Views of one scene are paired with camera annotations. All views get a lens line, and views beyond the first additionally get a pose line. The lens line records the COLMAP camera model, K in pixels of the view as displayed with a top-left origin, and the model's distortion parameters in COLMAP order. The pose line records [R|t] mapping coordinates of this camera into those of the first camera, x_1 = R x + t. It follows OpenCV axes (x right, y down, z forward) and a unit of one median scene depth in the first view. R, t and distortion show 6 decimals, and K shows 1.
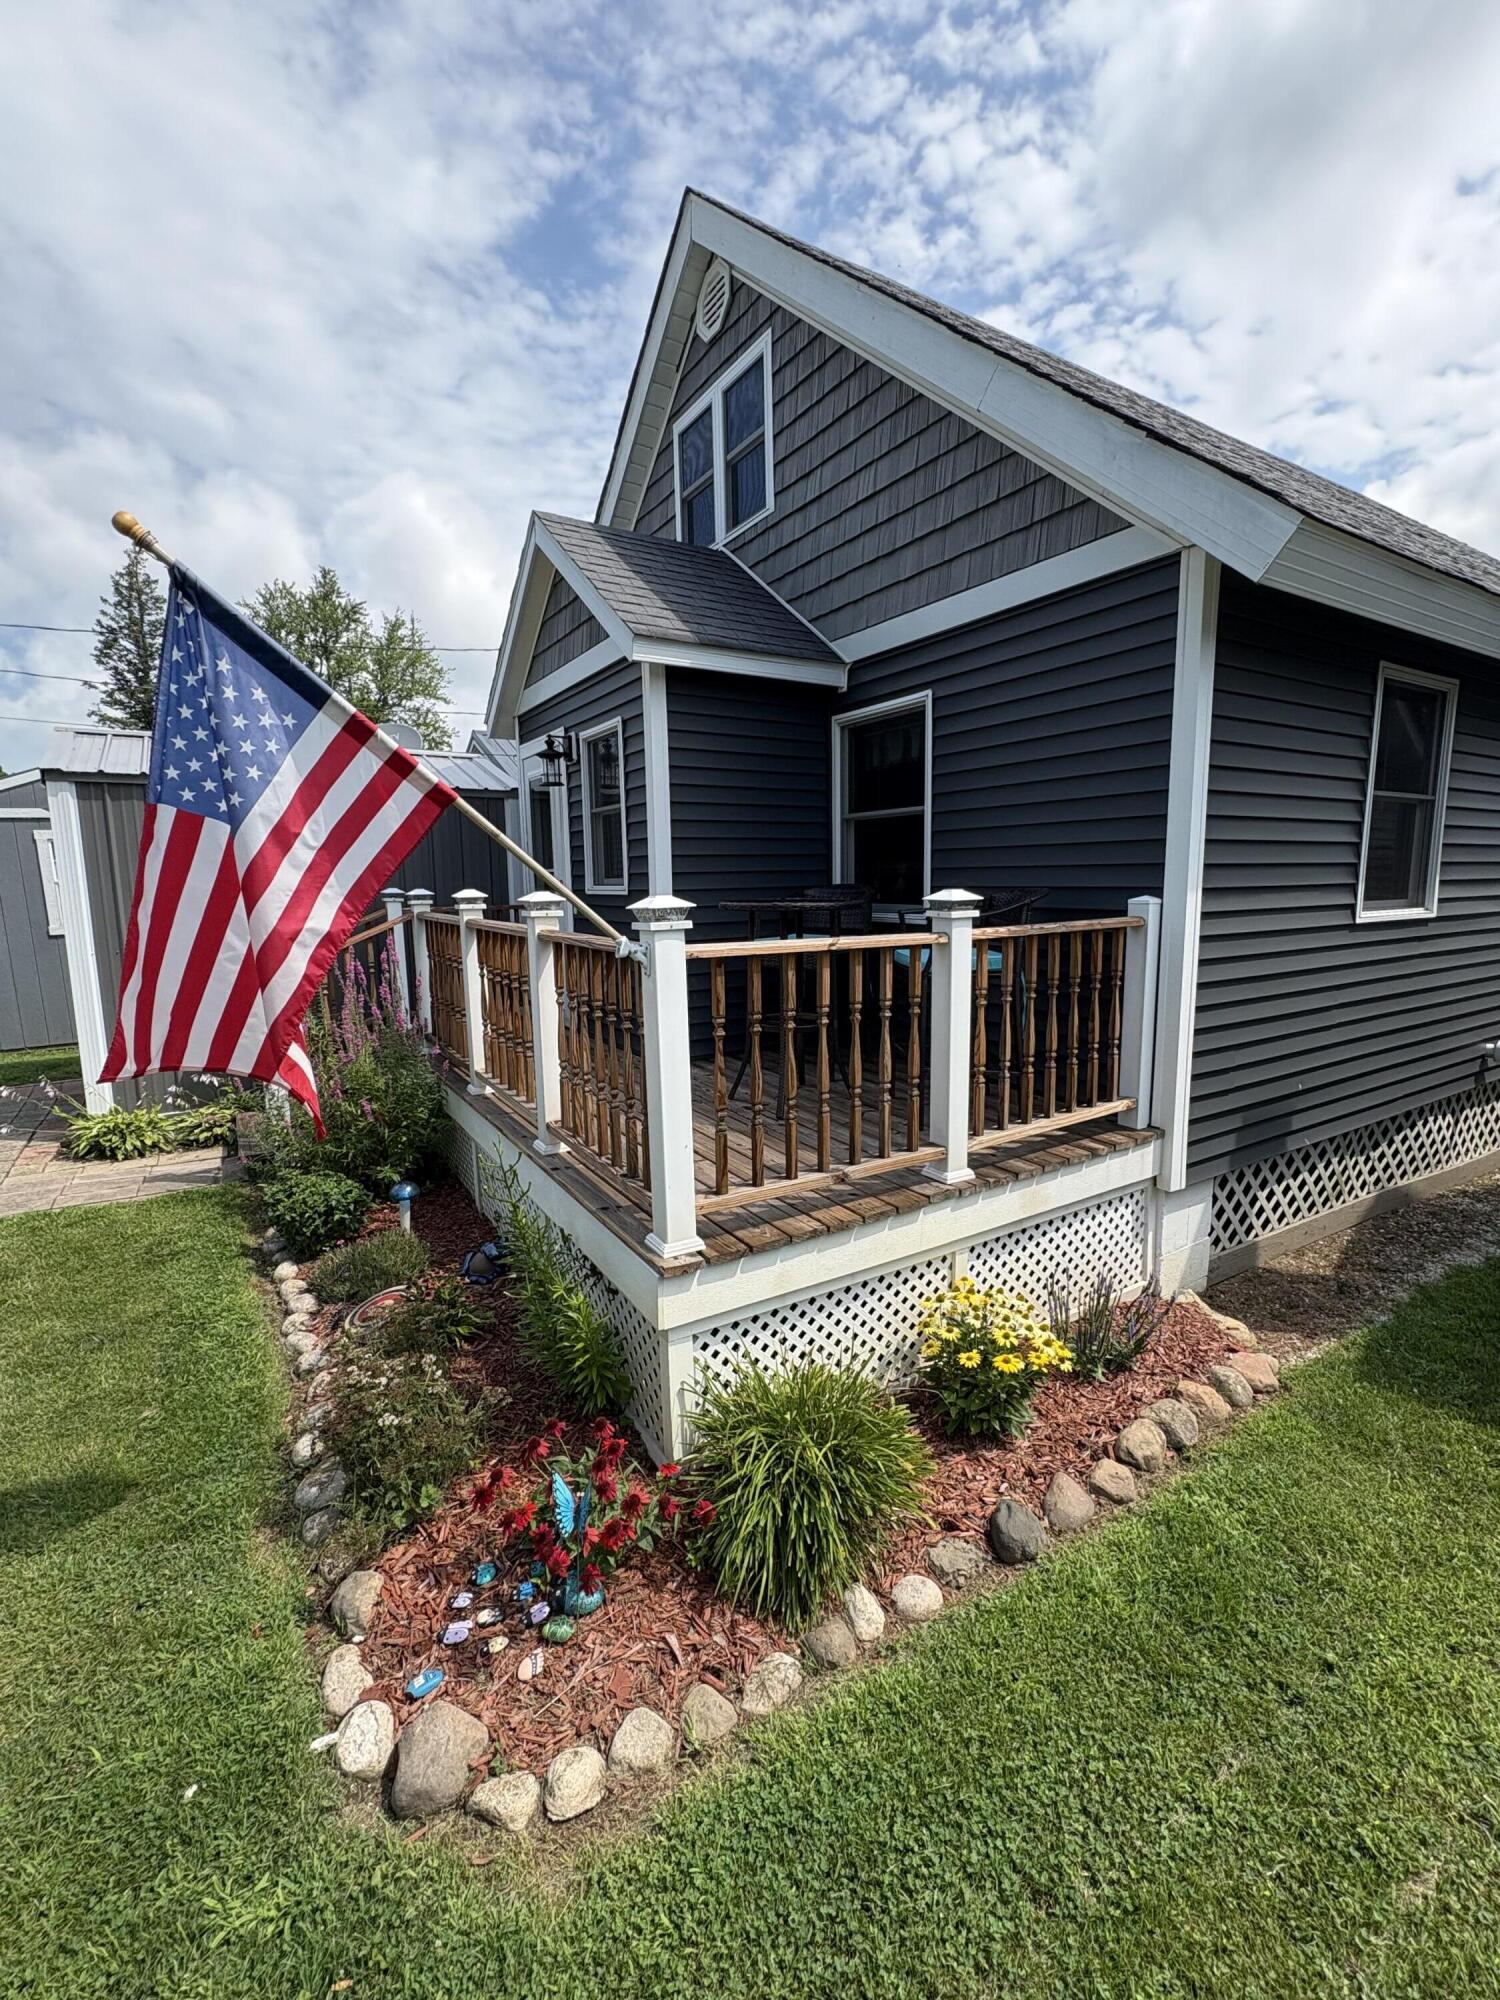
lens RADIAL K [[879.8, 0, 750.0], [0, 879.8, 1000.0], [0, 0, 1]] dist [-0.003897, 0.000173]
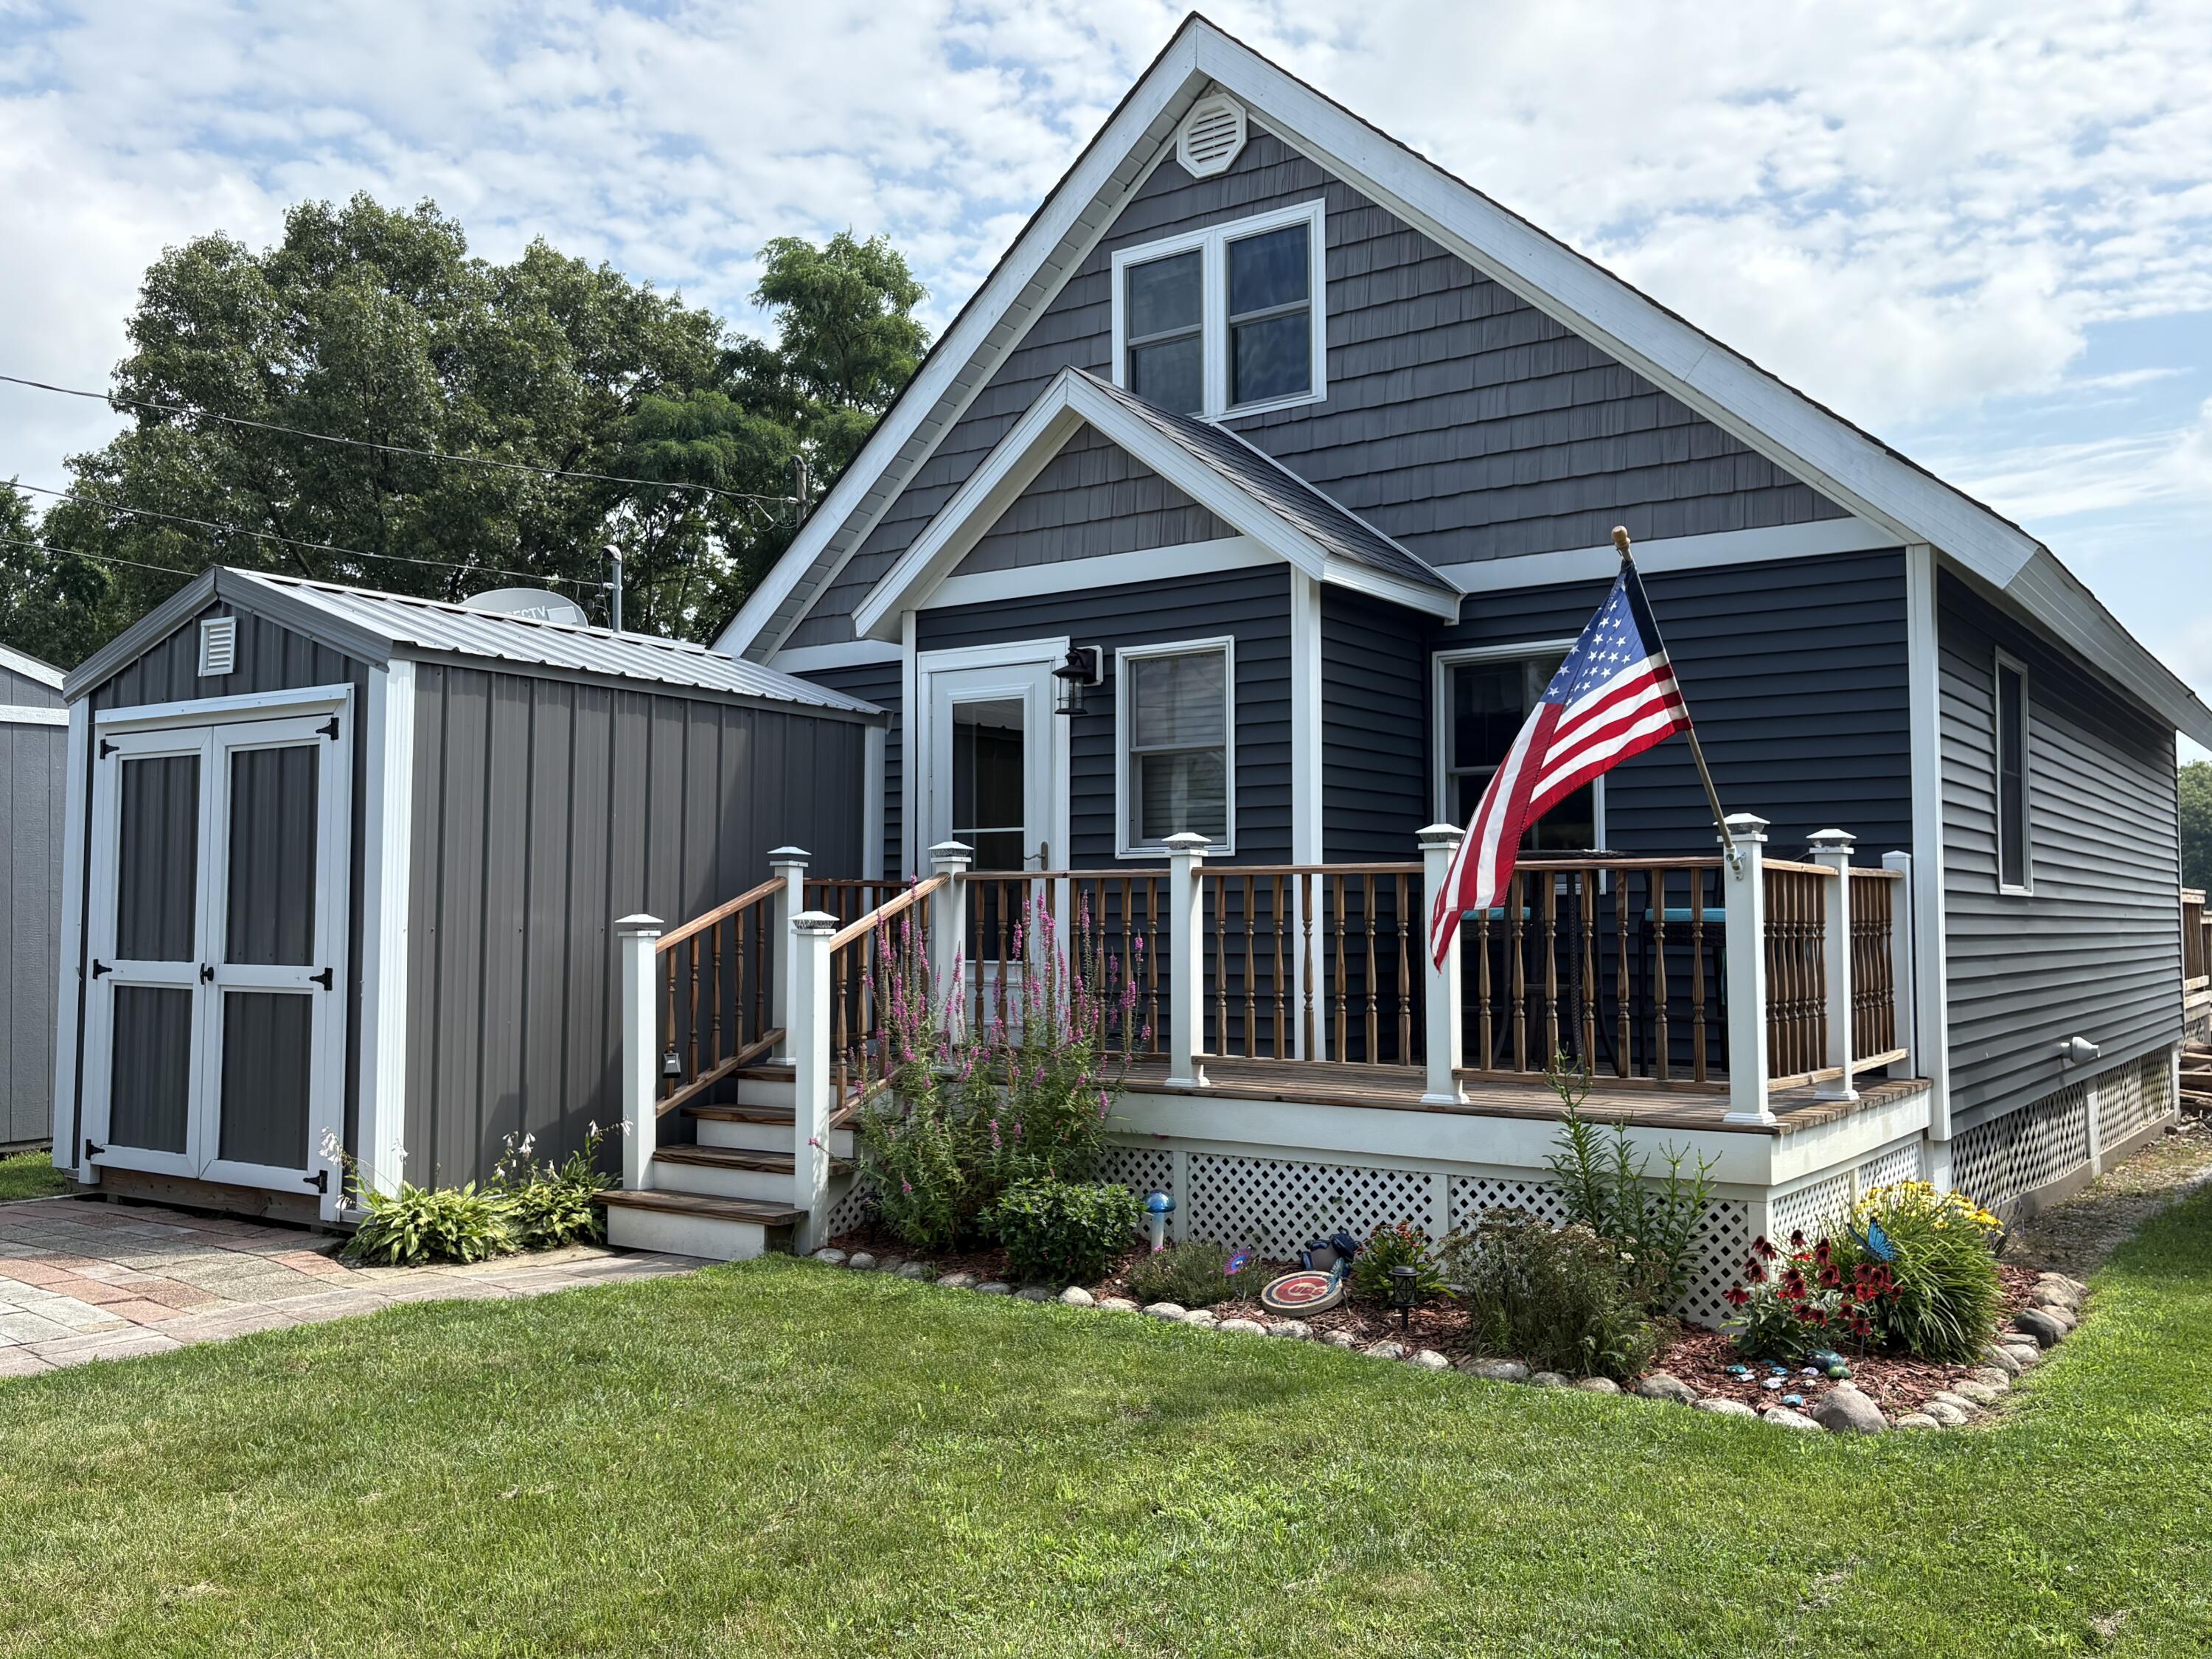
lens RADIAL K [[1923.5, 0, 1106.0], [0, 1923.5, 829.5], [0, 0, 1]] dist [-0.004036, -0.003700]
pose [[0.923850, 0.029475, 0.381618, -0.902797], [0.043409, 0.982530, -0.180973, 0.160263], [-0.380286, 0.183758, 0.906430, -0.504600]]
